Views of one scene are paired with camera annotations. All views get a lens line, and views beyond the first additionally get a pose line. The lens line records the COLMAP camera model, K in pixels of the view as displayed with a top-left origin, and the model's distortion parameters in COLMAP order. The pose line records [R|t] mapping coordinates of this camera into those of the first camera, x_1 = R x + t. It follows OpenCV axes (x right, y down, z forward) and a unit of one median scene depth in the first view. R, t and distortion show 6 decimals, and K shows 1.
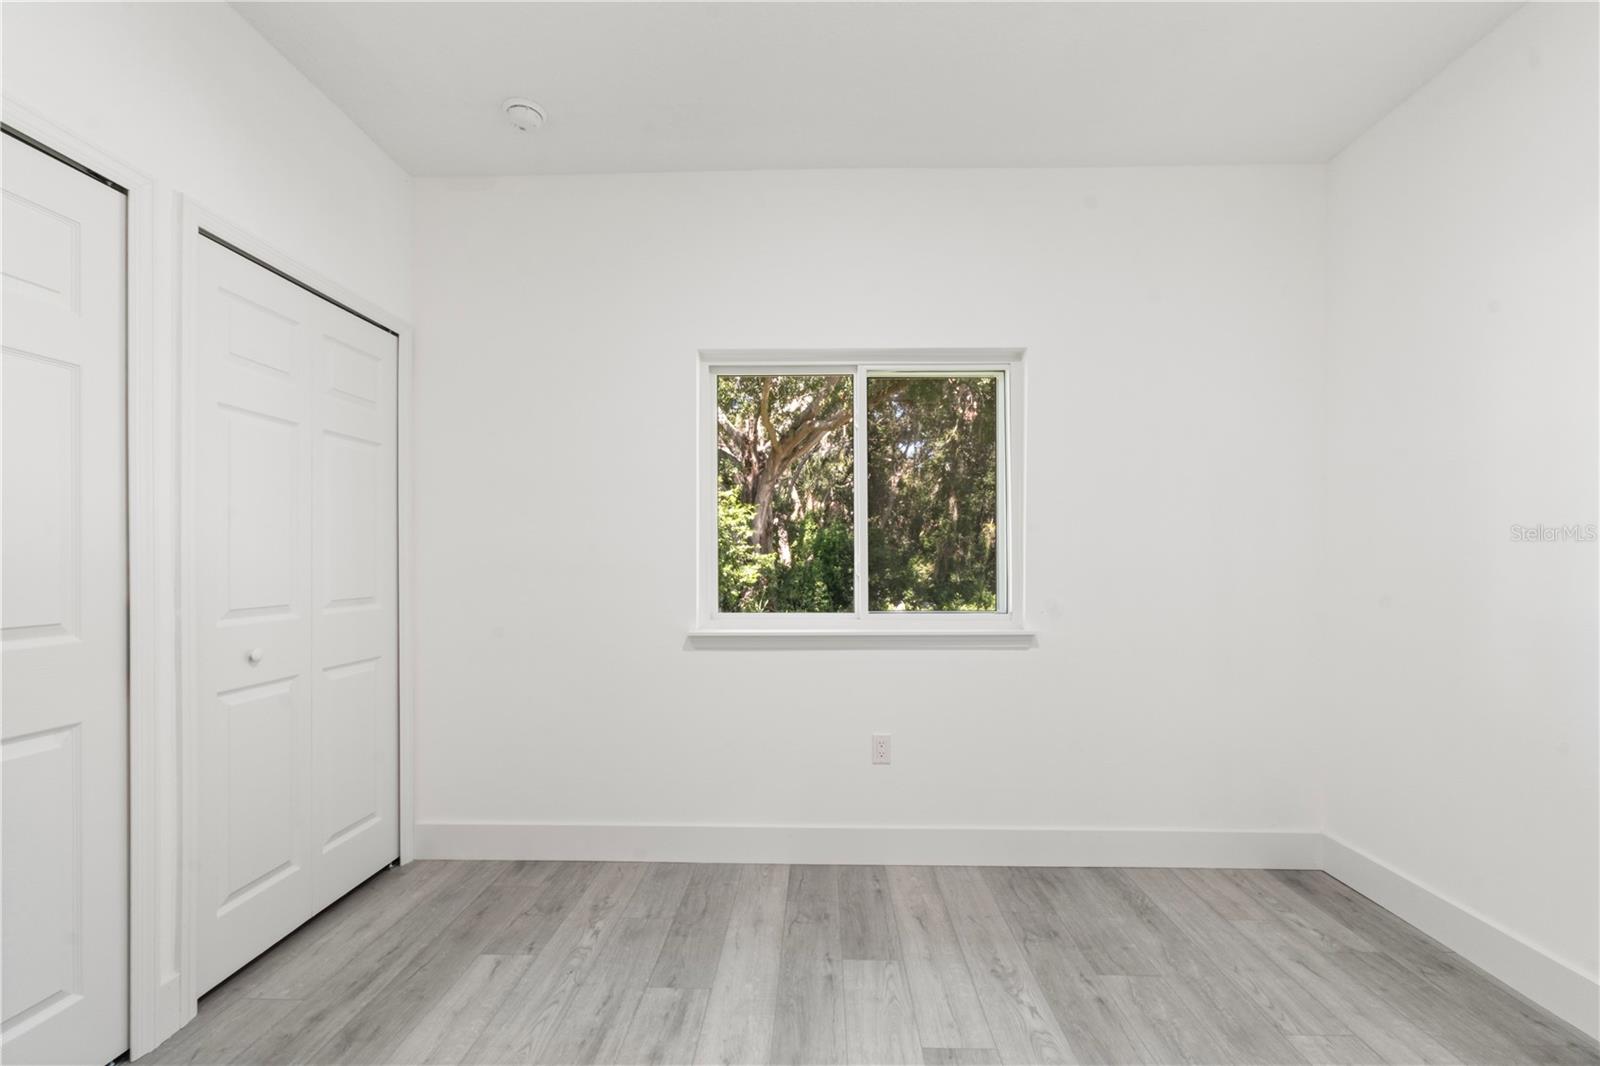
lens RADIAL K [[680.4, 0, 794.9], [0, 680.4, 547.1], [0, 0, 1]] dist [0.000688, -0.000120]
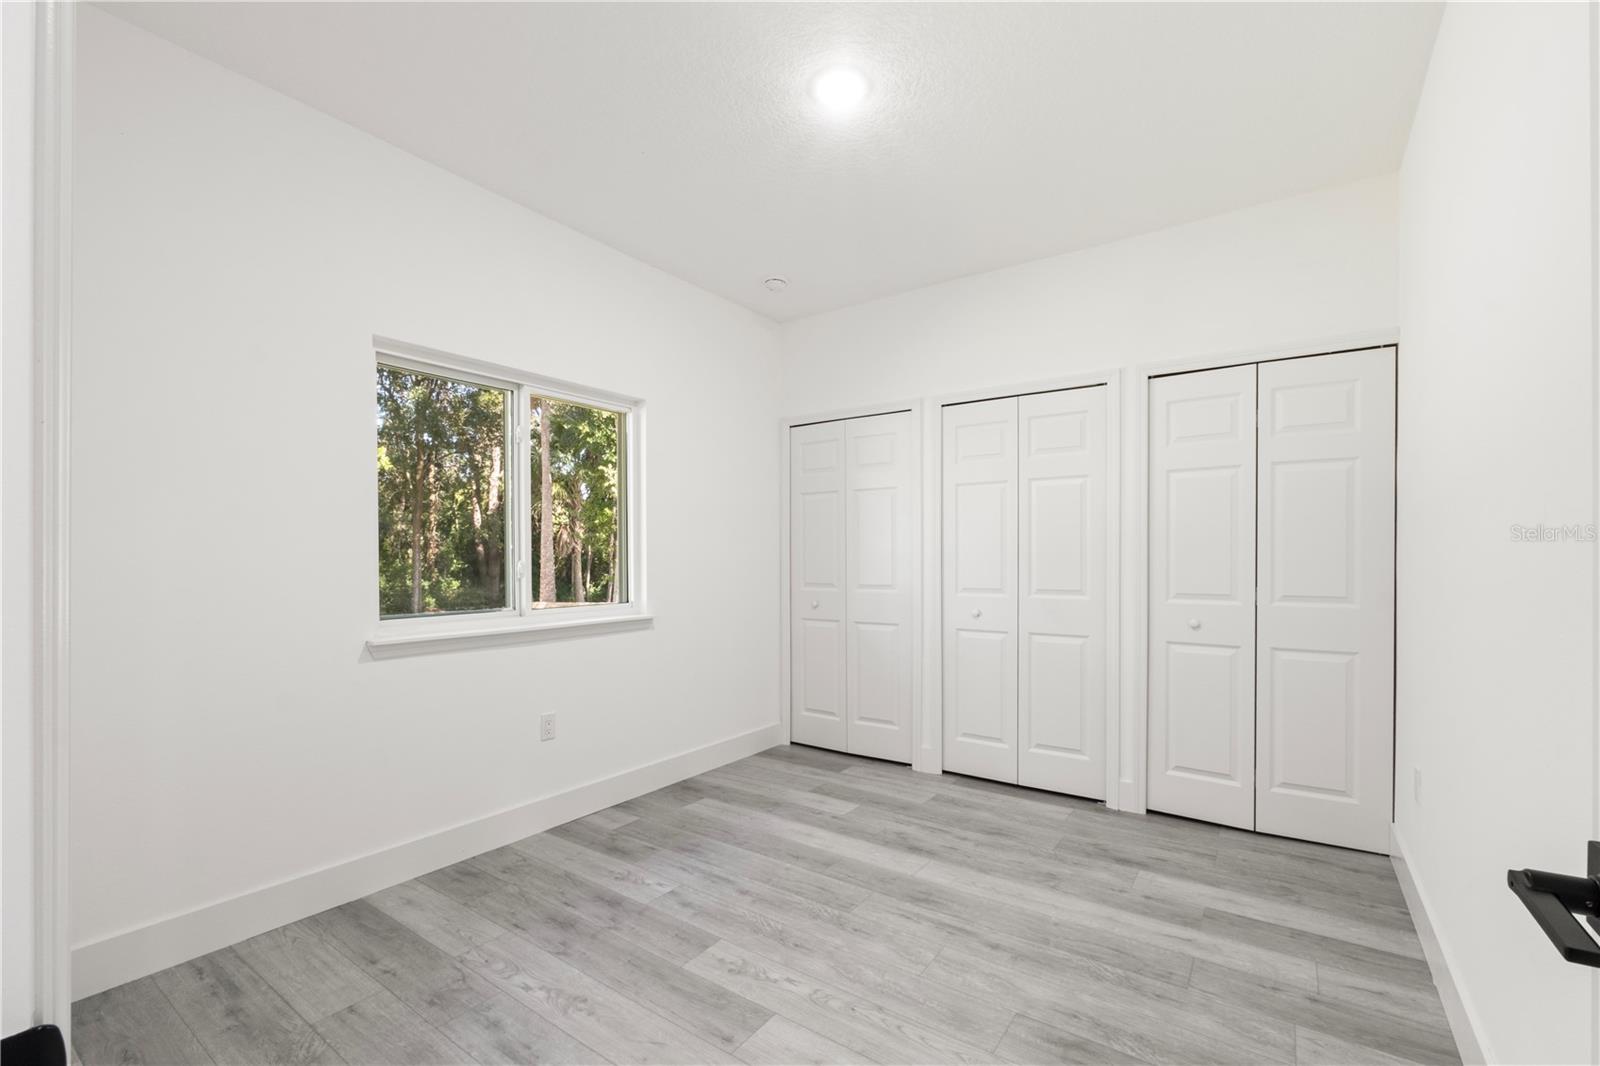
lens RADIAL K [[696.9, 0, 805.4], [0, 696.9, 560.8], [0, 0, 1]] dist [0.001031, 0.000117]
pose [[0.528928, -0.006499, 0.848642, -0.692640], [-0.007662, 0.999893, 0.012433, -0.001211], [-0.848632, -0.013079, 0.528822, 0.012319]]
